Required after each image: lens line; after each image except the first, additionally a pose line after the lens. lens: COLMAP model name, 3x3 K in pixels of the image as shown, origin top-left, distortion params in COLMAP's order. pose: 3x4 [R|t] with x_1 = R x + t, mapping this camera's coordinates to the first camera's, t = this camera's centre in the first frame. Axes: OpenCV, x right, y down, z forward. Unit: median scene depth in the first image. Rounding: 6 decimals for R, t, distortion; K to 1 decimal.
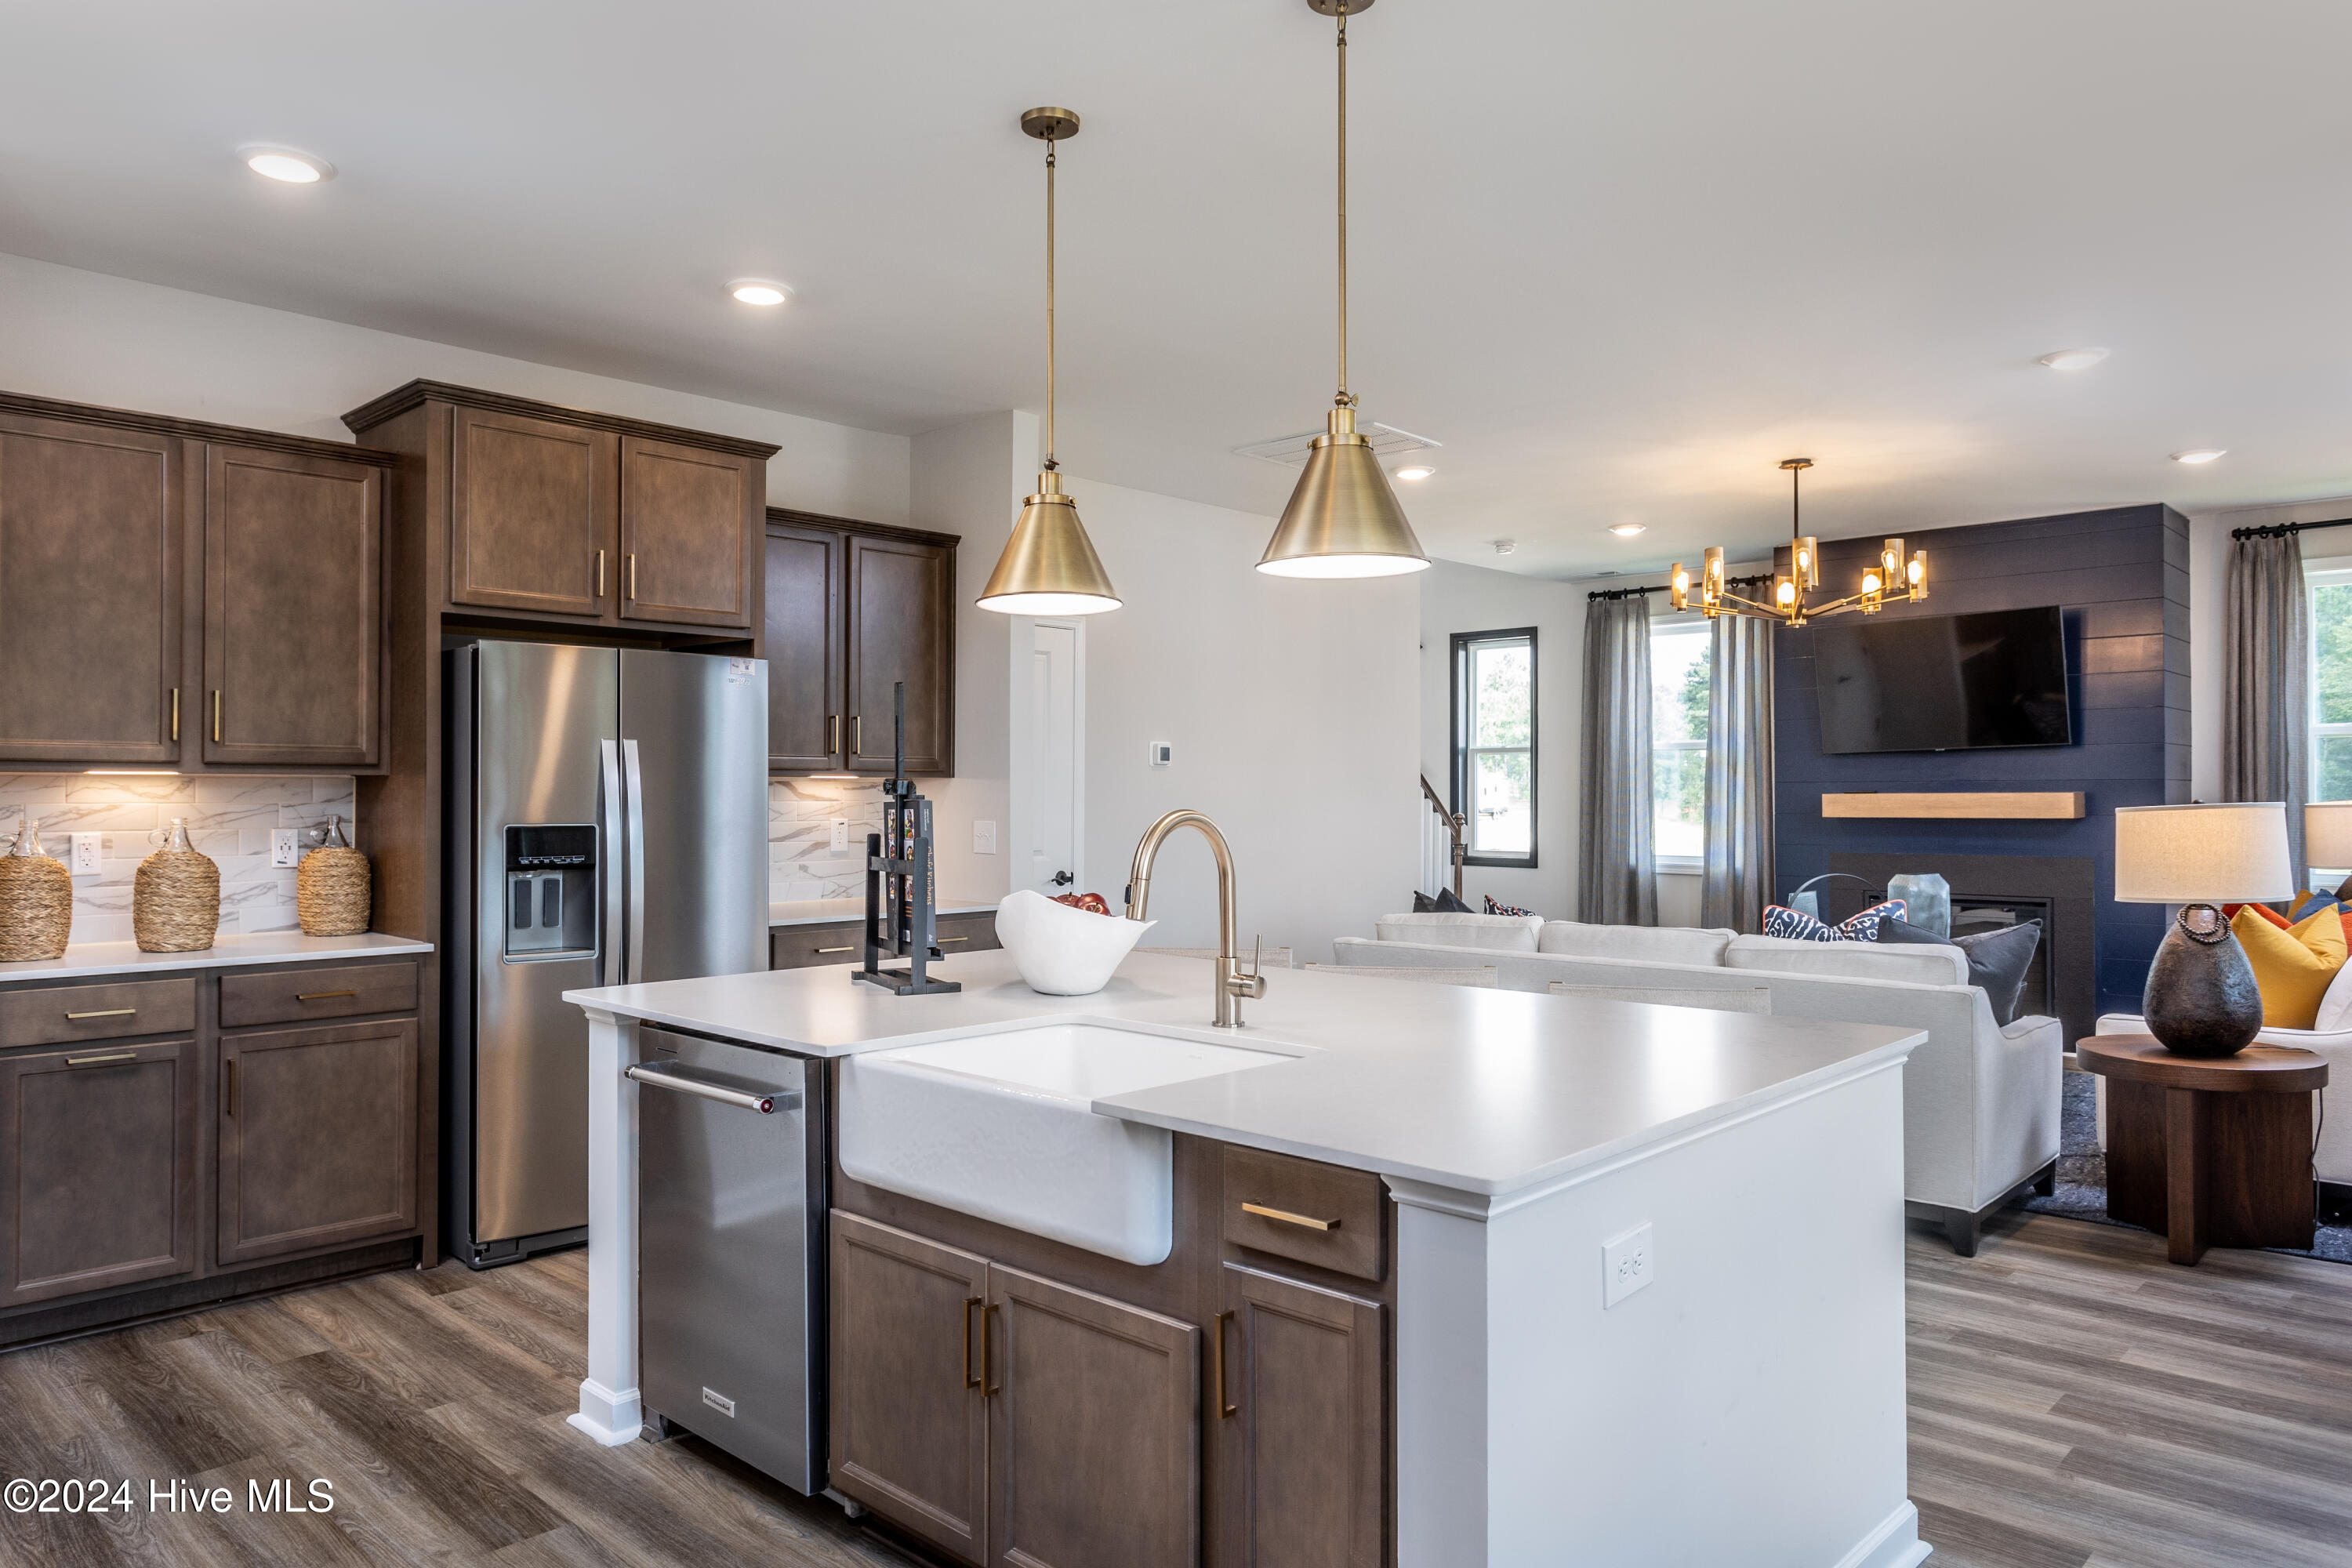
lens RADIAL K [[1531.5, 0, 1169.1], [0, 1531.5, 784.5], [0, 0, 1]] dist [0.000326, 0.001264]
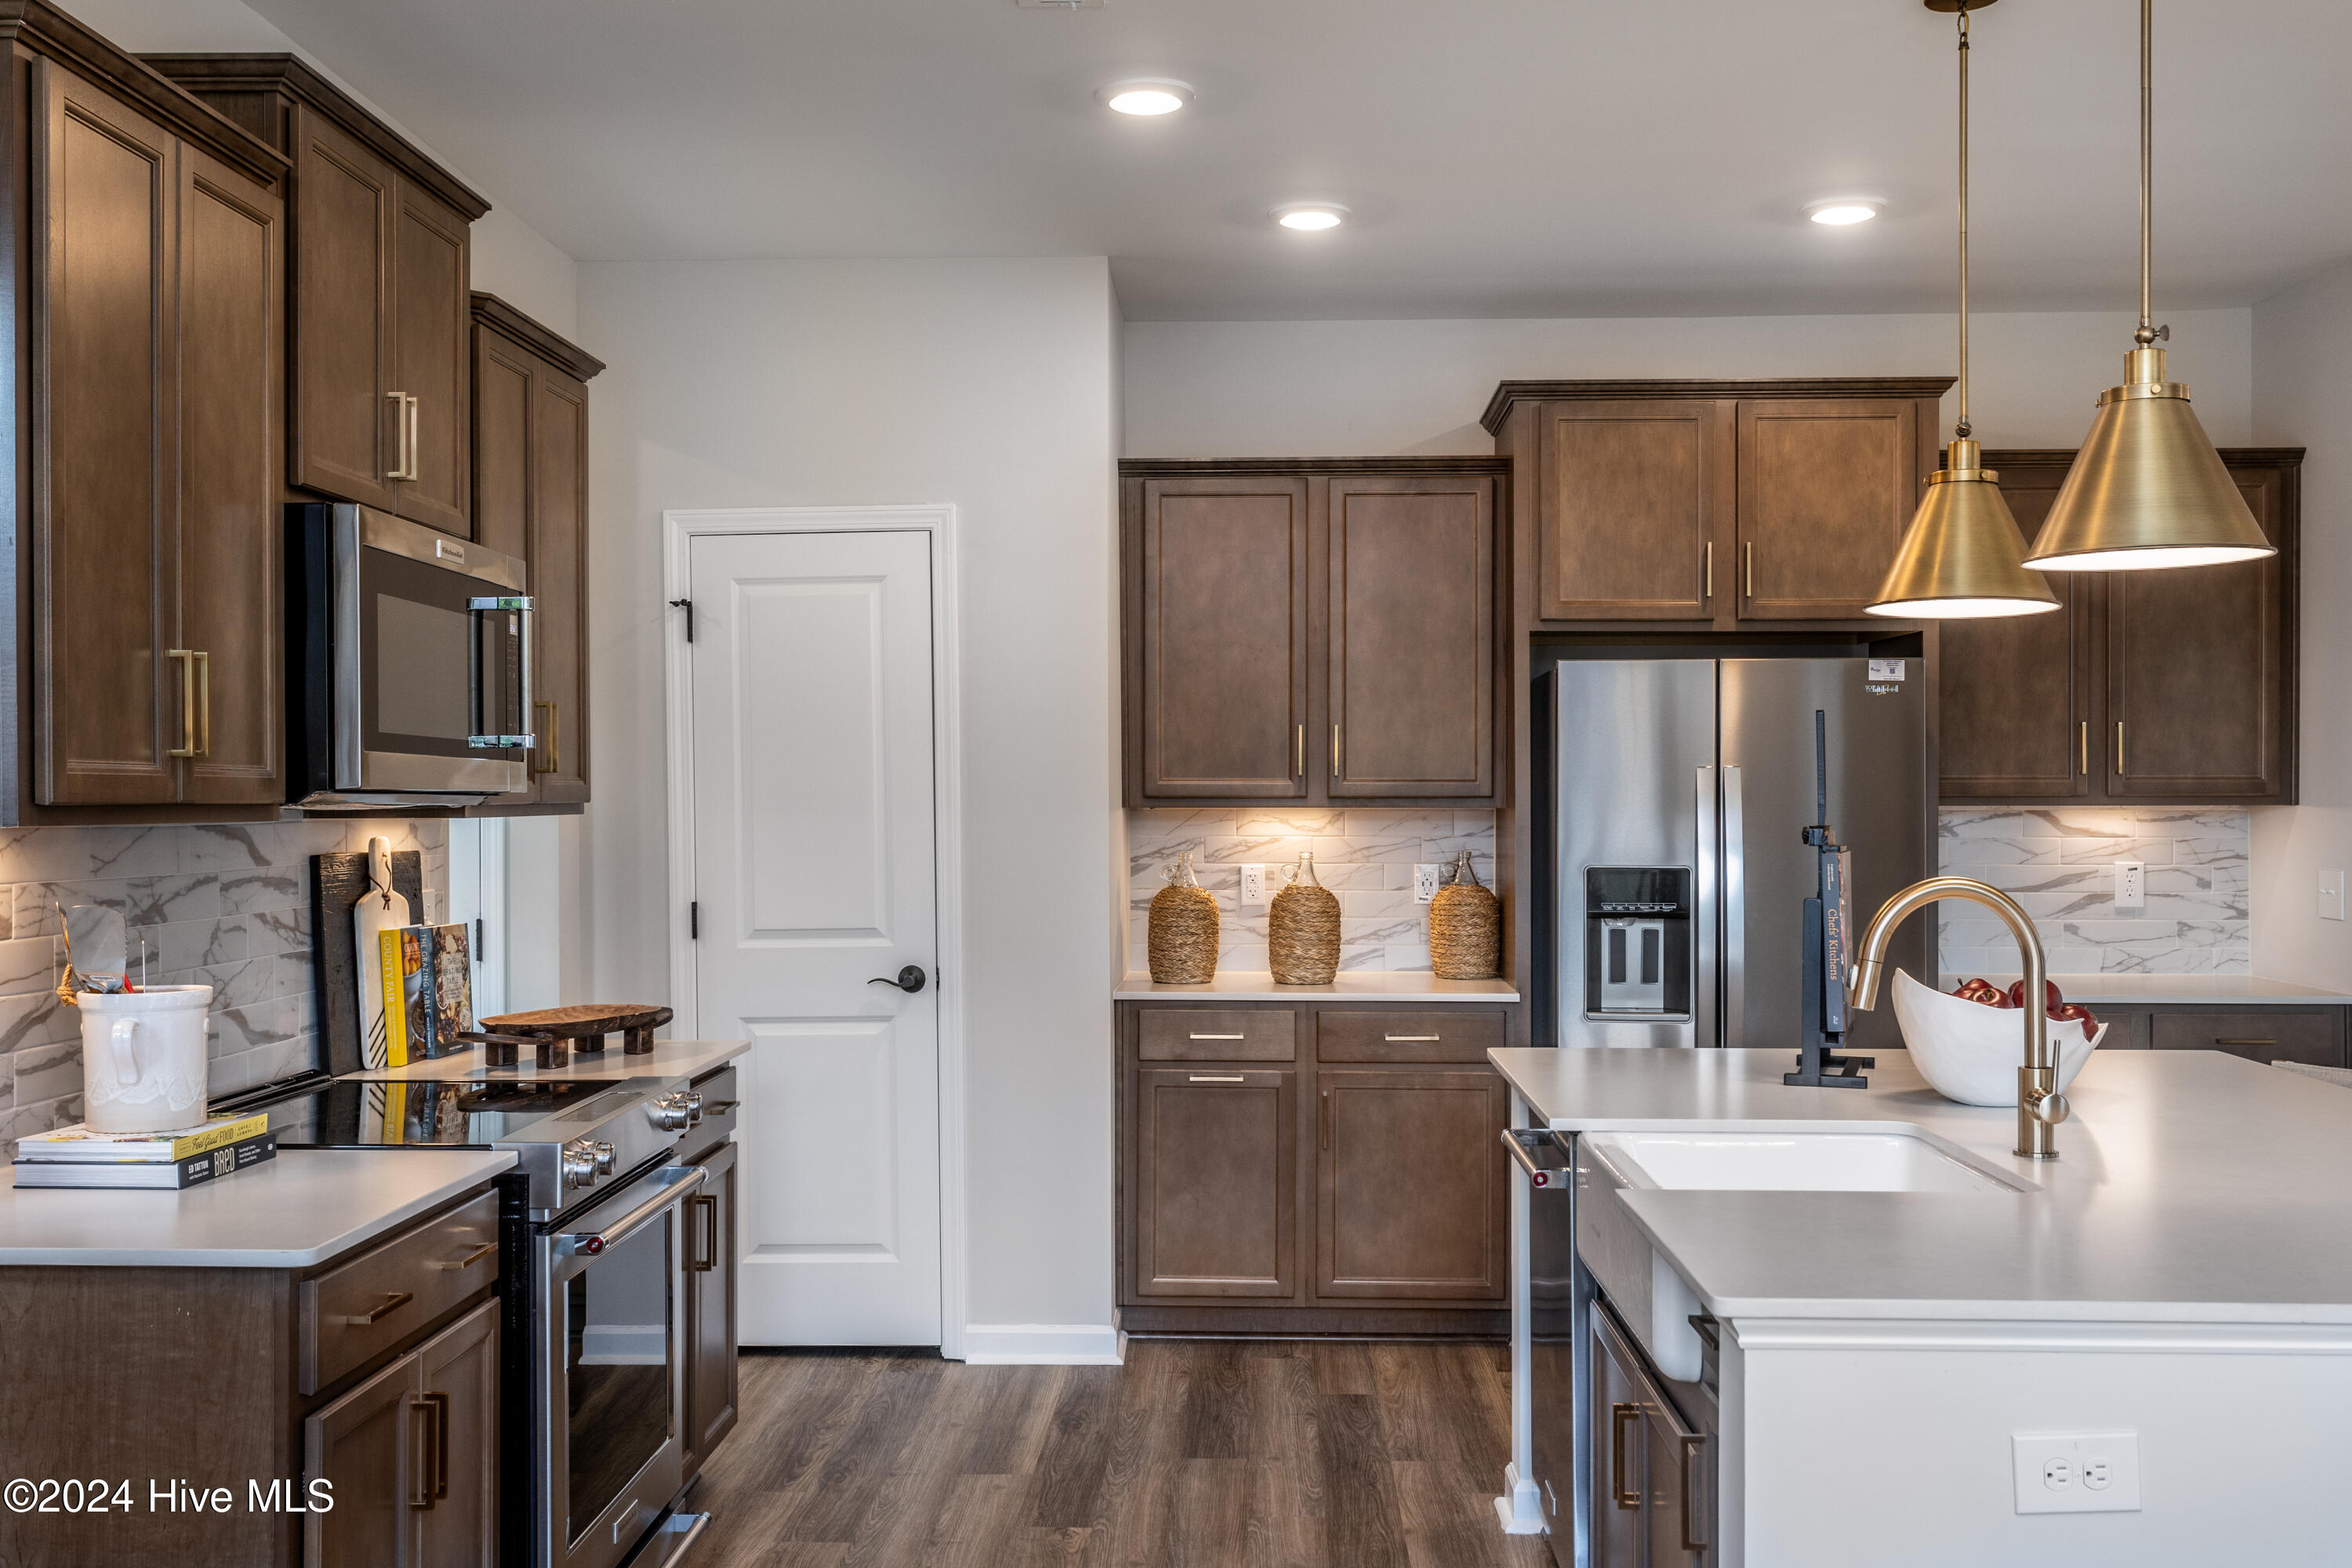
lens RADIAL K [[2295.3, 0, 1170.9], [0, 2295.3, 787.9], [0, 0, 1]] dist [0.025743, 0.000000]
pose [[0.662843, -0.003013, -0.748752, 0.391267], [0.005015, 0.999987, 0.000417, -0.019962], [0.748741, -0.004031, 0.662850, -0.065185]]
